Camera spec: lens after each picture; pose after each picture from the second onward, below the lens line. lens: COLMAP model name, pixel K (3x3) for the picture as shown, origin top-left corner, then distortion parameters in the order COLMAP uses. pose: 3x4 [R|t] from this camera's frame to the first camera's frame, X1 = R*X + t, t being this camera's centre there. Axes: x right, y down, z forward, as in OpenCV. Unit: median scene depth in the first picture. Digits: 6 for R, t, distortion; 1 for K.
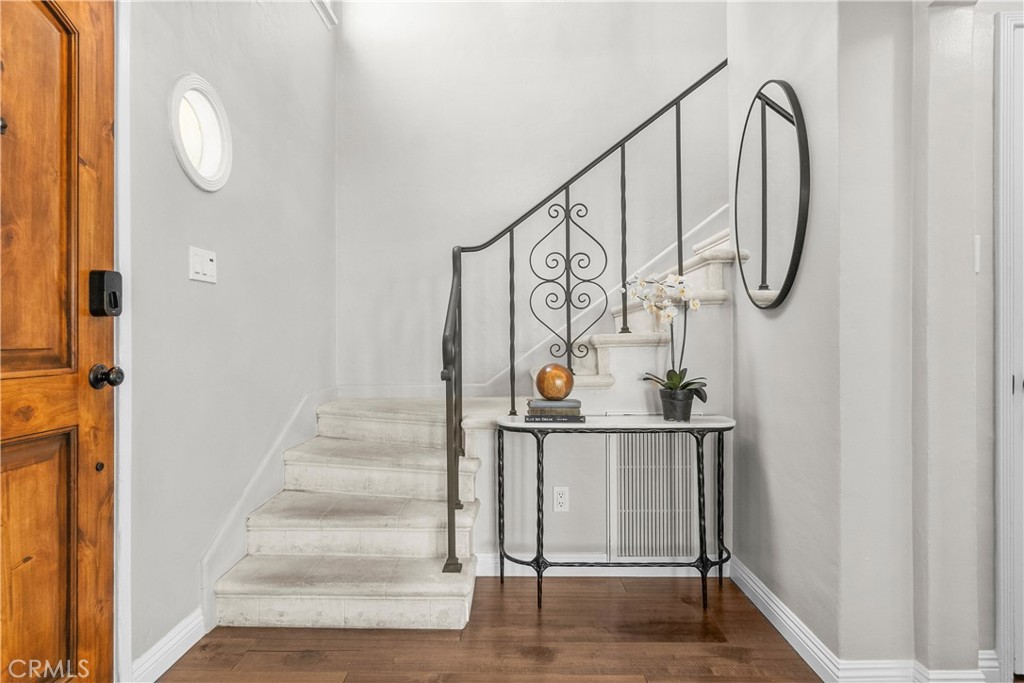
lens RADIAL K [[568.6, 0, 510.9], [0, 568.6, 341.4], [0, 0, 1]] dist [-0.007787, 0.003472]
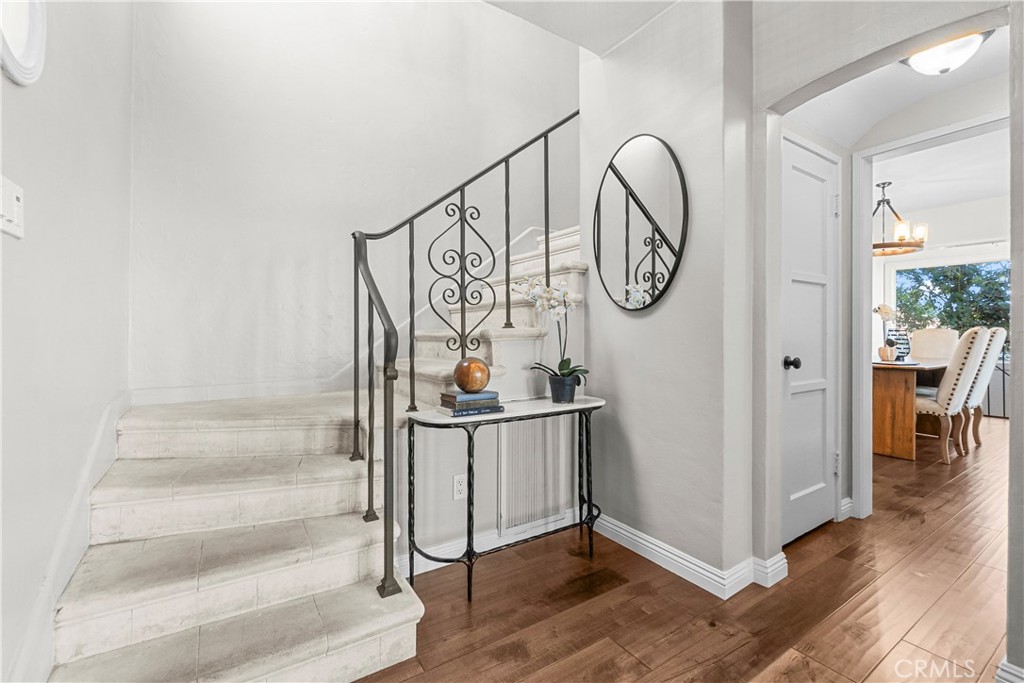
lens RADIAL K [[445.4, 0, 512.5], [0, 445.4, 332.2], [0, 0, 1]] dist [-0.006329, 0.001325]
pose [[0.831059, 0.004722, 0.556164, -0.299638], [-0.002320, 0.999985, -0.005023, -0.001720], [-0.556180, 0.002884, 0.831057, 0.279621]]
